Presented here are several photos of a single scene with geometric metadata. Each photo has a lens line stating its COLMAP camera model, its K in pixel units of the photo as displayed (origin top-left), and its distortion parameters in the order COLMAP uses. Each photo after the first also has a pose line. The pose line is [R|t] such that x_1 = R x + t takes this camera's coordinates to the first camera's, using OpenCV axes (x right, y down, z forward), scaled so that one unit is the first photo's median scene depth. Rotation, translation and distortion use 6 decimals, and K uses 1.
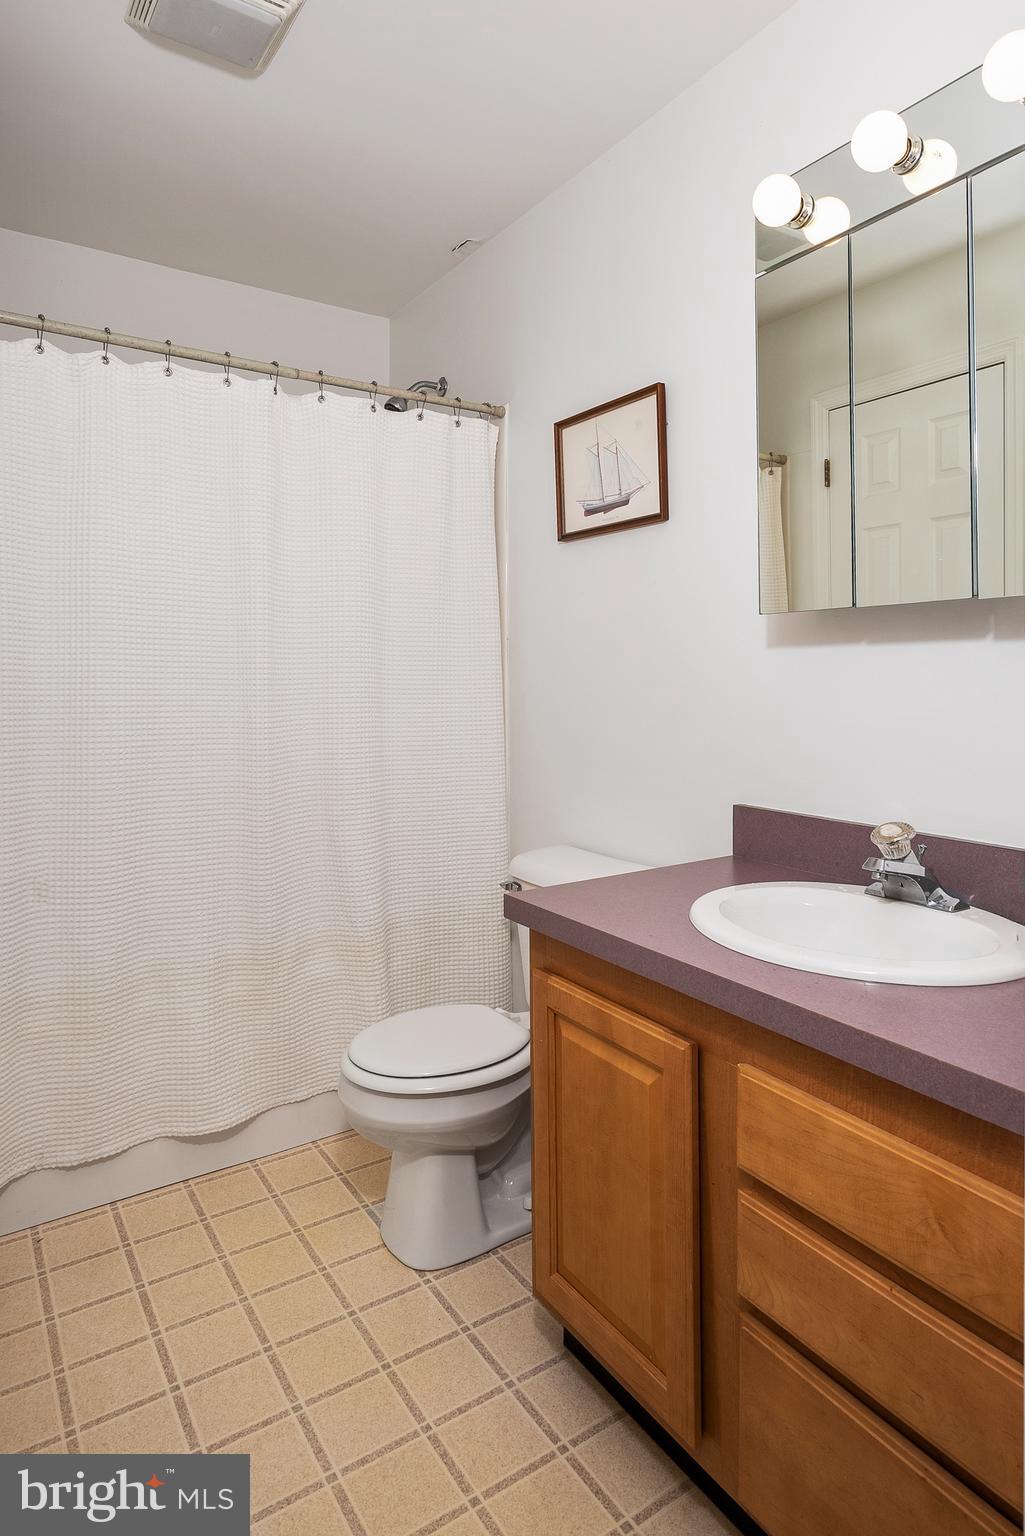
lens RADIAL K [[761.7, 0, 616.8], [0, 761.7, 788.2], [0, 0, 1]] dist [-0.001709, -0.000755]
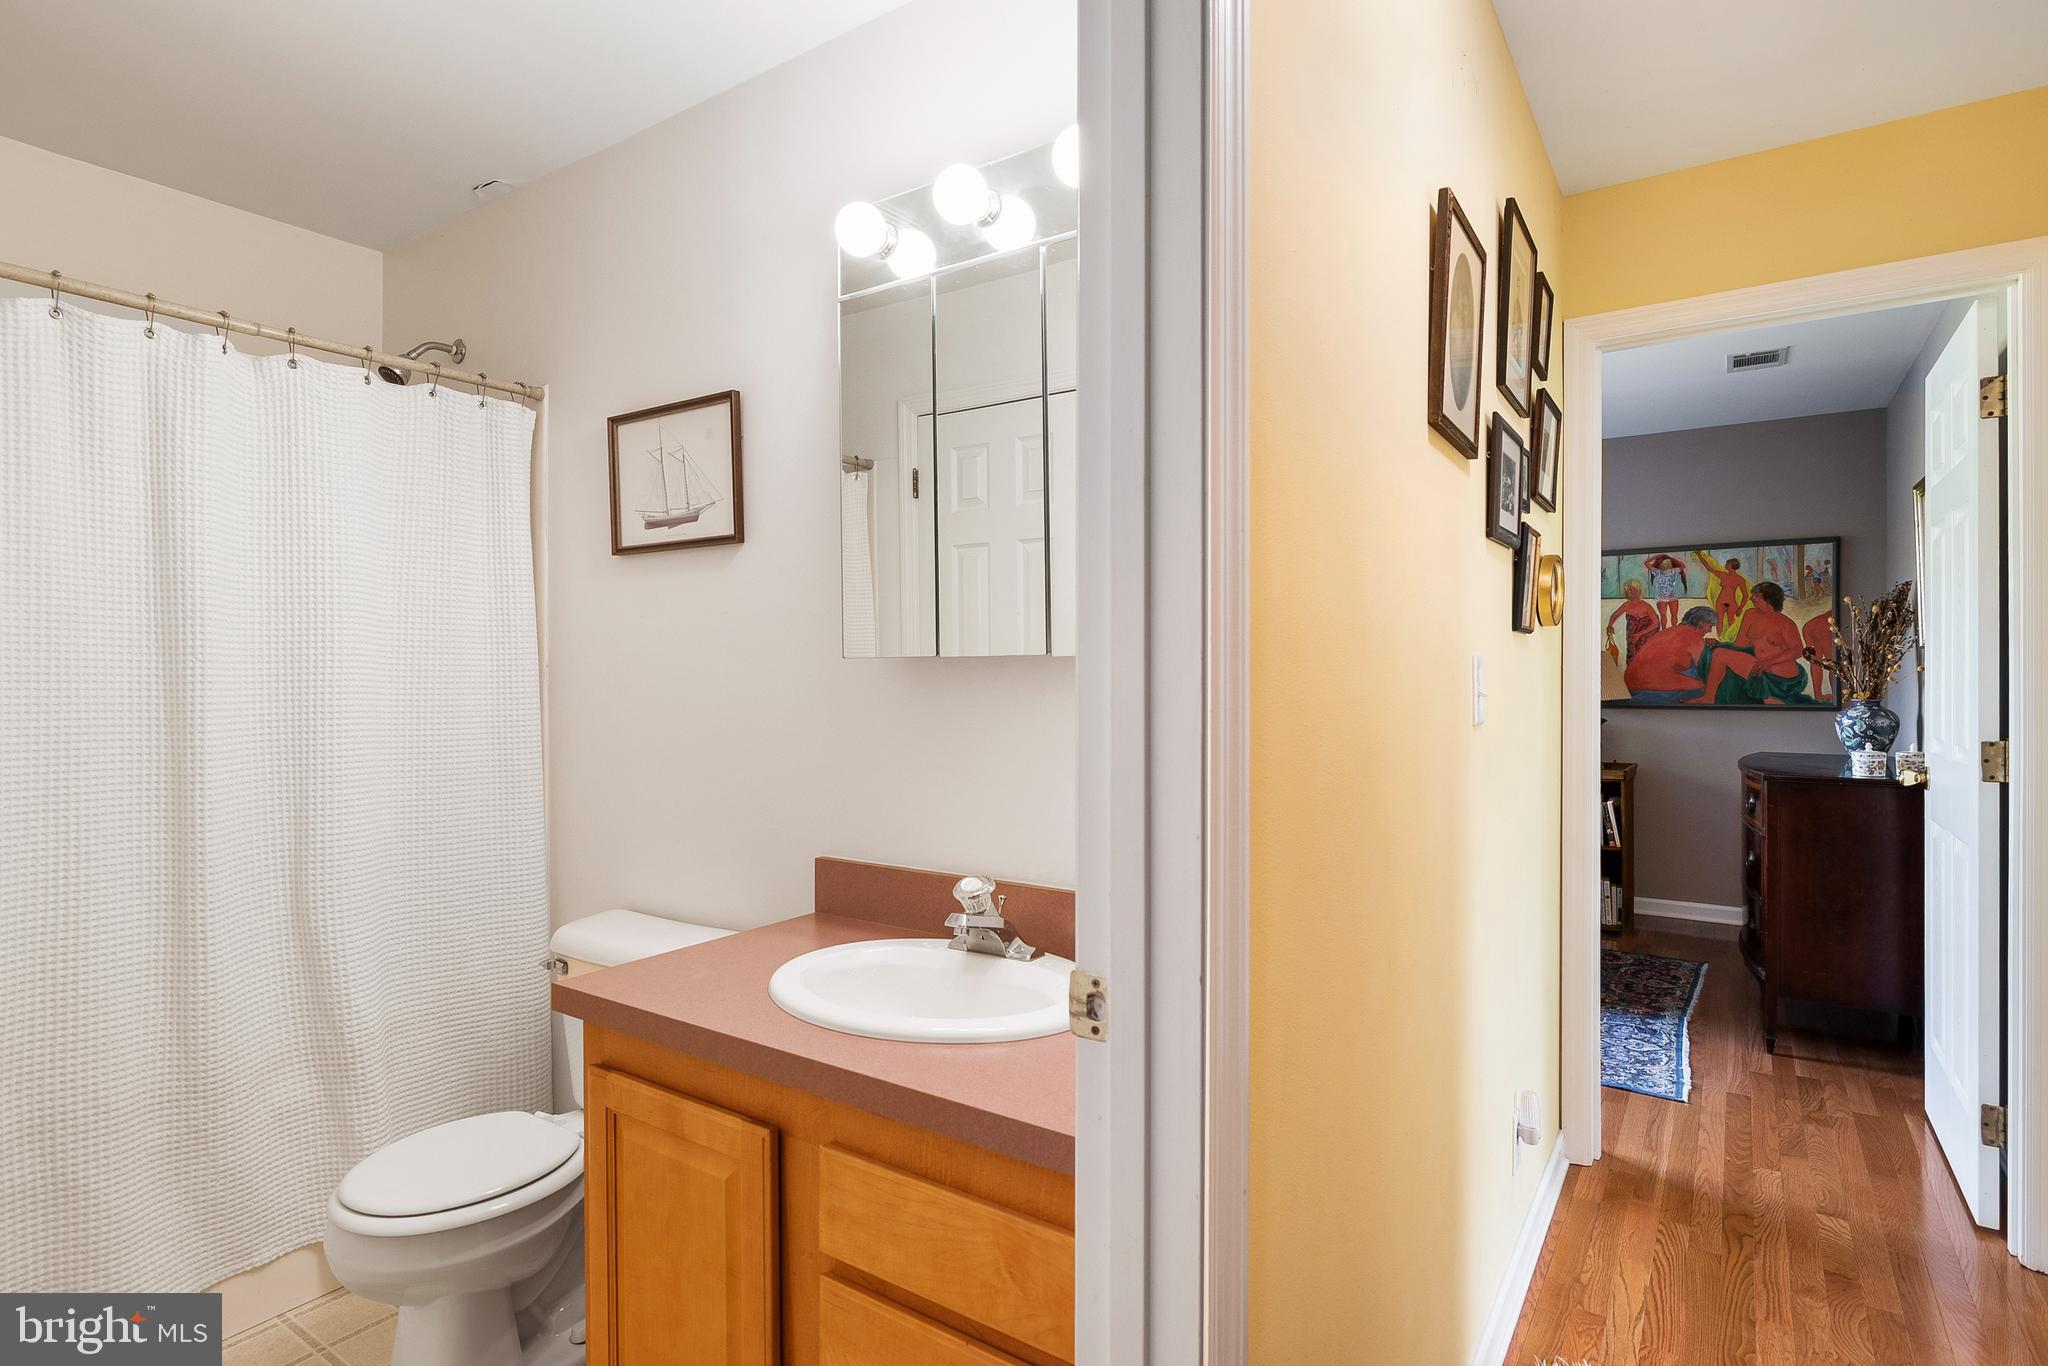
lens RADIAL K [[1015.6, 0, 1021.8], [0, 1015.6, 684.2], [0, 0, 1]] dist [-0.001709, -0.000755]
pose [[0.938570, 0.004221, 0.345062, -0.039475], [0.005322, 0.999629, -0.026705, -0.151750], [-0.345047, 0.026901, 0.938200, -0.258893]]
